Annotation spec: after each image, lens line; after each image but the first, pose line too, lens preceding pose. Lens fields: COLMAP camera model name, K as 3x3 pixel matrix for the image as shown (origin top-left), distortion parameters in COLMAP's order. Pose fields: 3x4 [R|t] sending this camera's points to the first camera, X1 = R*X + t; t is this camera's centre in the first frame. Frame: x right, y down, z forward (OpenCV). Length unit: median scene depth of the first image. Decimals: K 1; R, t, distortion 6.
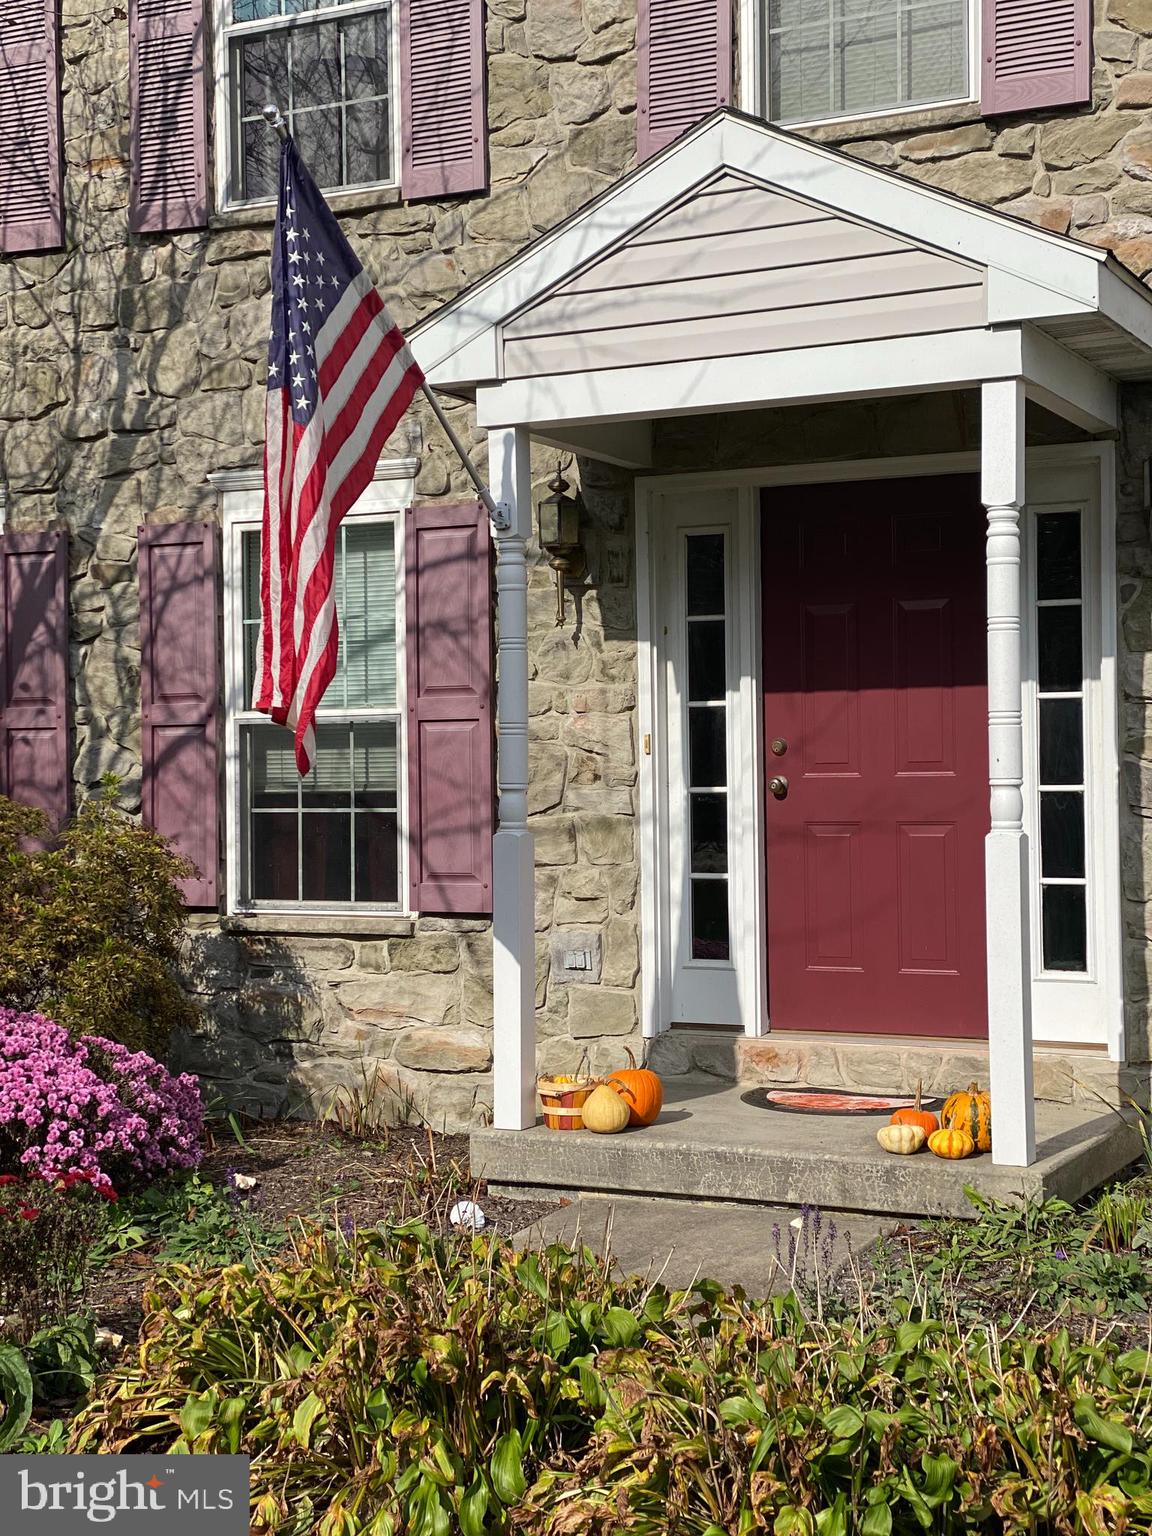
lens RADIAL K [[2287.6, 0, 570.2], [0, 2287.6, 770.8], [0, 0, 1]] dist [0.123929, 0.000000]
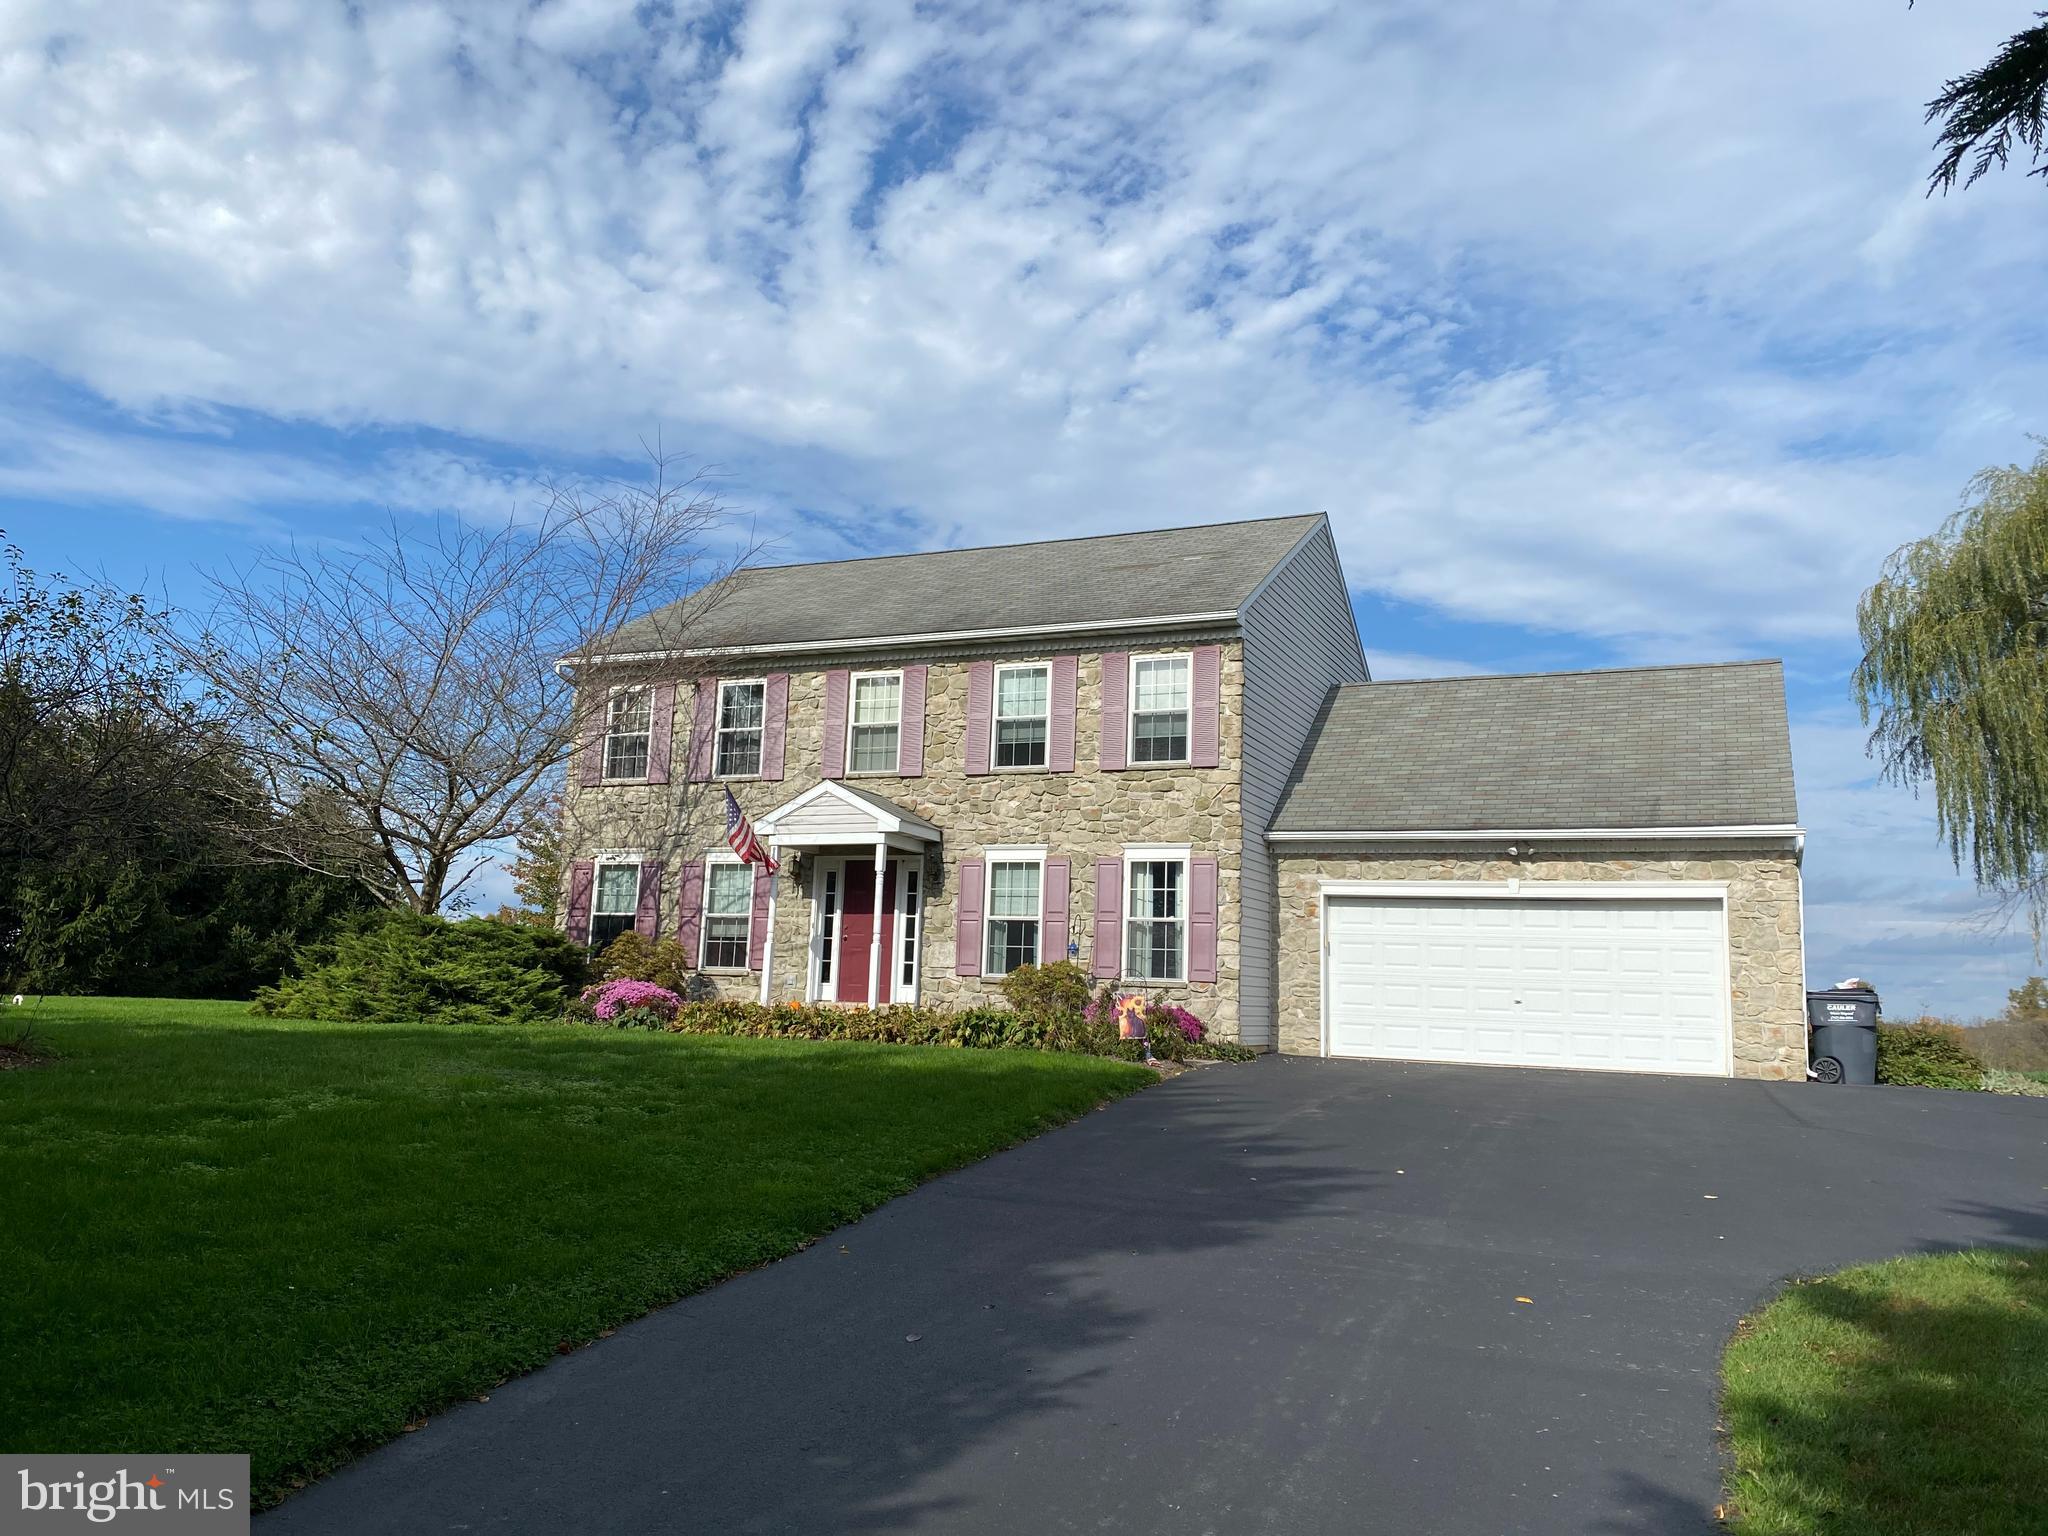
lens RADIAL K [[1511.7, 0, 1015.4], [0, 1511.7, 777.5], [0, 0, 1]] dist [-0.000315, -0.016039]
pose [[0.996926, 0.054038, 0.056735, 0.213574], [-0.044443, 0.986354, -0.158529, 0.128703], [-0.064527, 0.155520, 0.985723, -1.544862]]
